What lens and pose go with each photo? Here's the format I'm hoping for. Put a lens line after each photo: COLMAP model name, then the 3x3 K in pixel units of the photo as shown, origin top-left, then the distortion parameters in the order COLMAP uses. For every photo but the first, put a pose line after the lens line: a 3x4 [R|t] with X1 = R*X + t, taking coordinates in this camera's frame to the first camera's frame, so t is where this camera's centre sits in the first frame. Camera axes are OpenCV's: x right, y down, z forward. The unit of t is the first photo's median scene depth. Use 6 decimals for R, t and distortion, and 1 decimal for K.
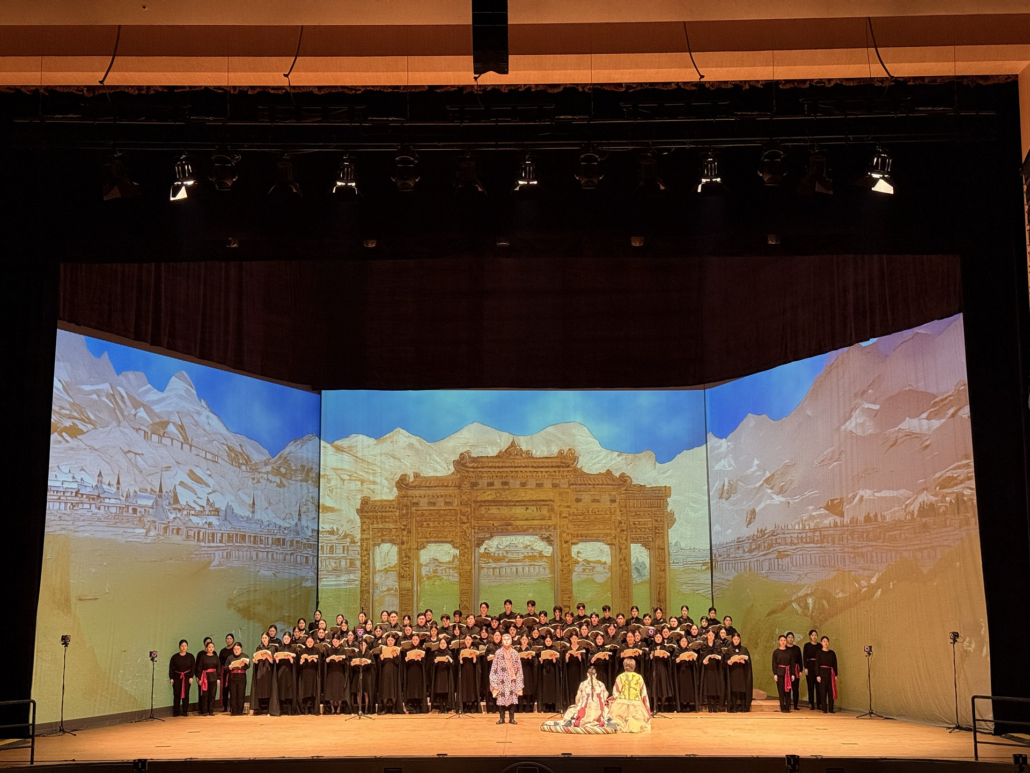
lens RADIAL K [[1421.6, 0, 515.0], [0, 1421.6, 386.5], [0, 0, 1]] dist [0.140212, 0.001076]
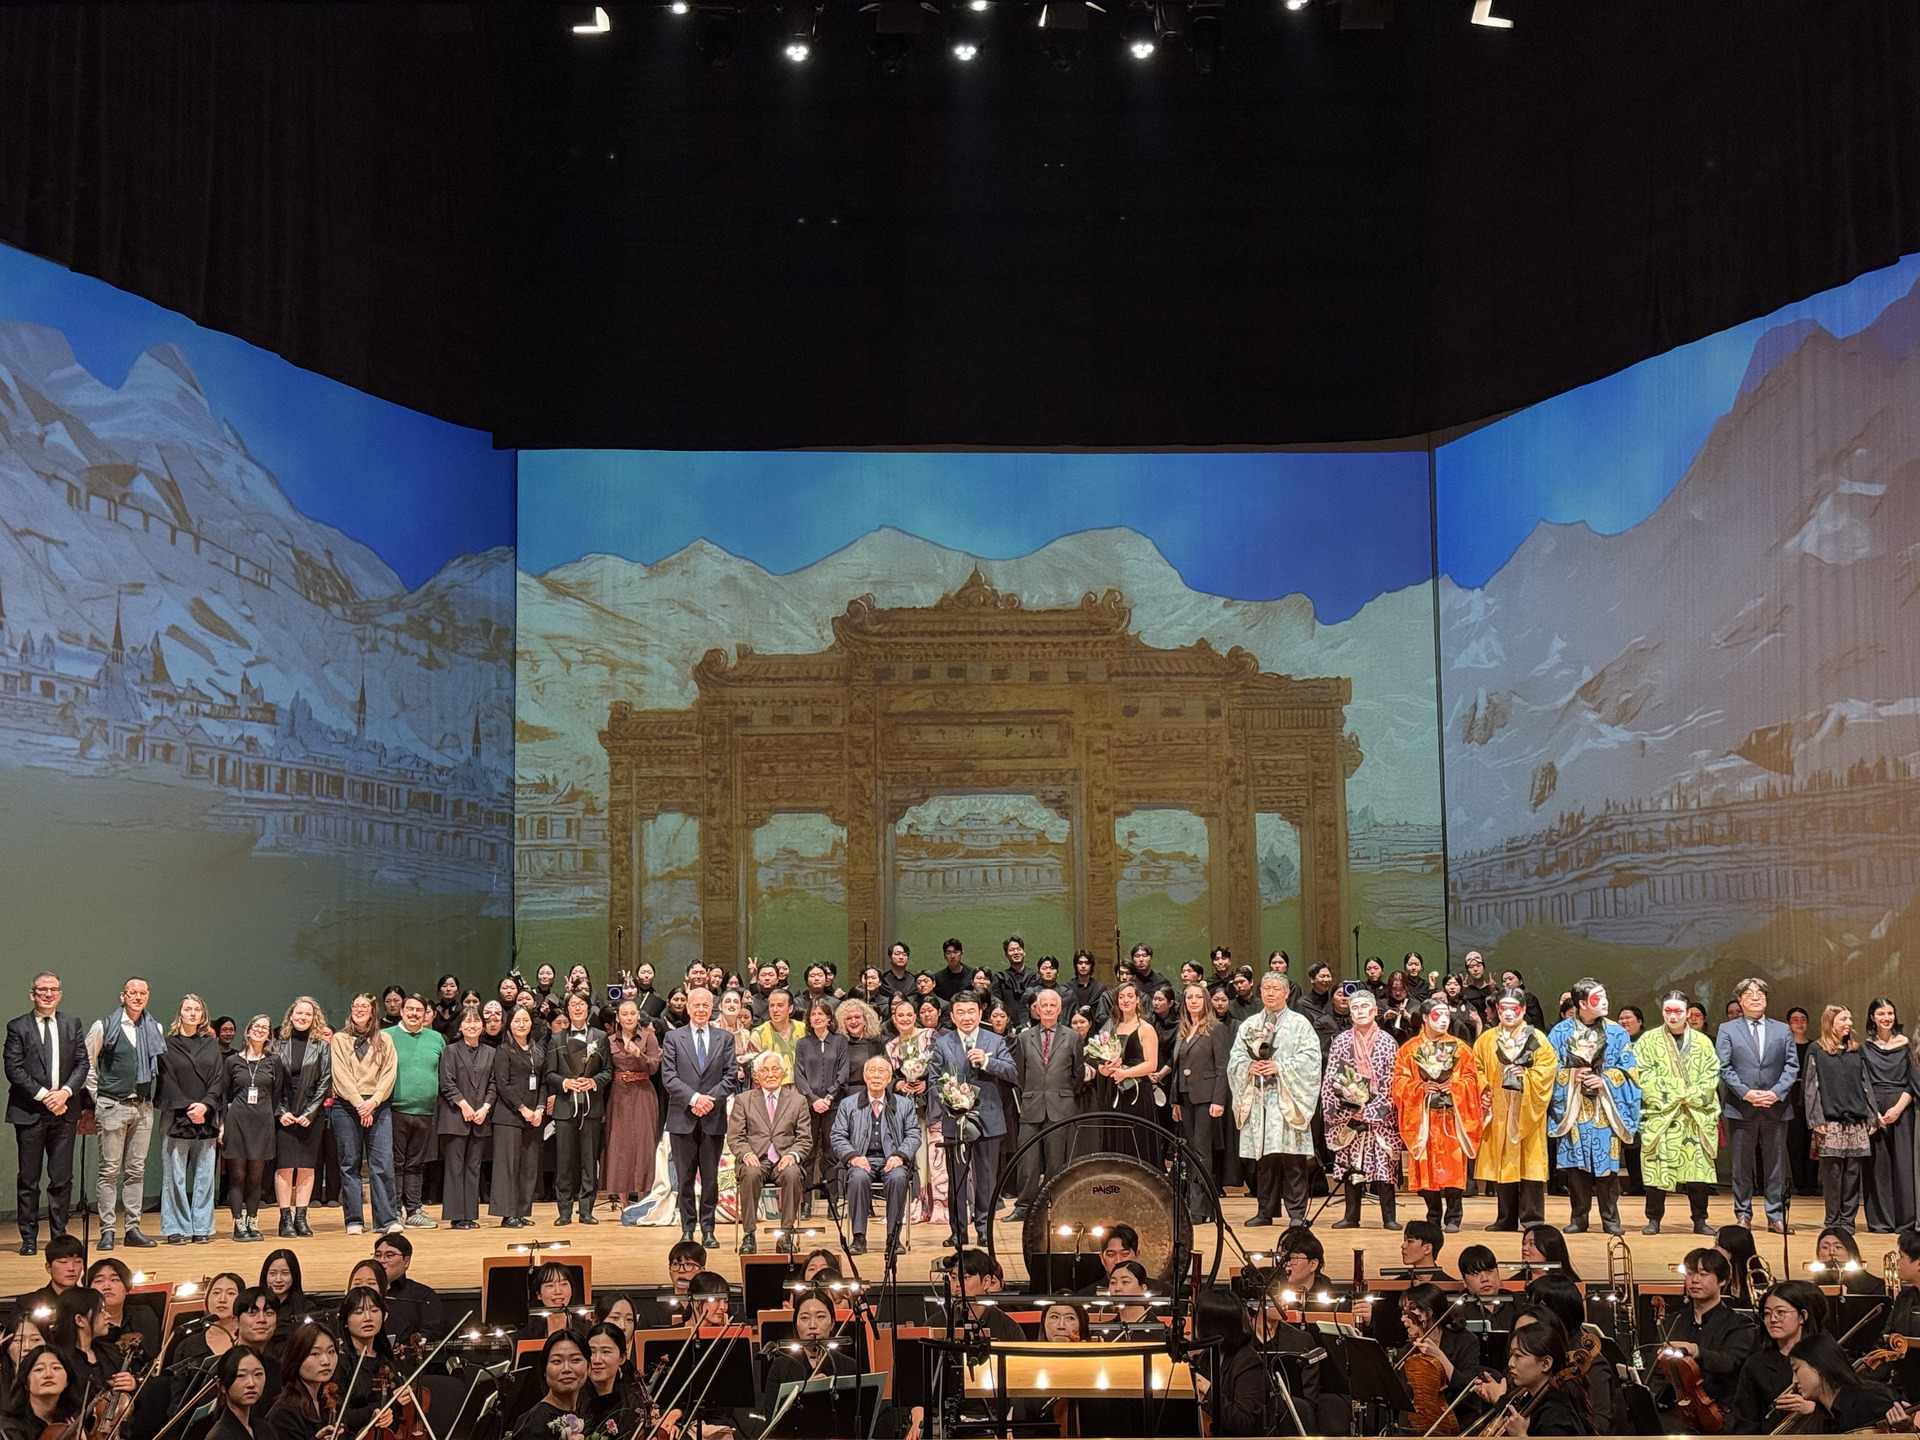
lens RADIAL K [[2672.3, 0, 960.0], [0, 2672.3, 720.0], [0, 0, 1]] dist [0.191872, 0.010601]
pose [[0.998223, 0.002863, 0.059522, -0.053308], [-0.006096, 0.998511, 0.054217, 0.039741], [-0.059278, -0.054484, 0.996754, 0.212236]]
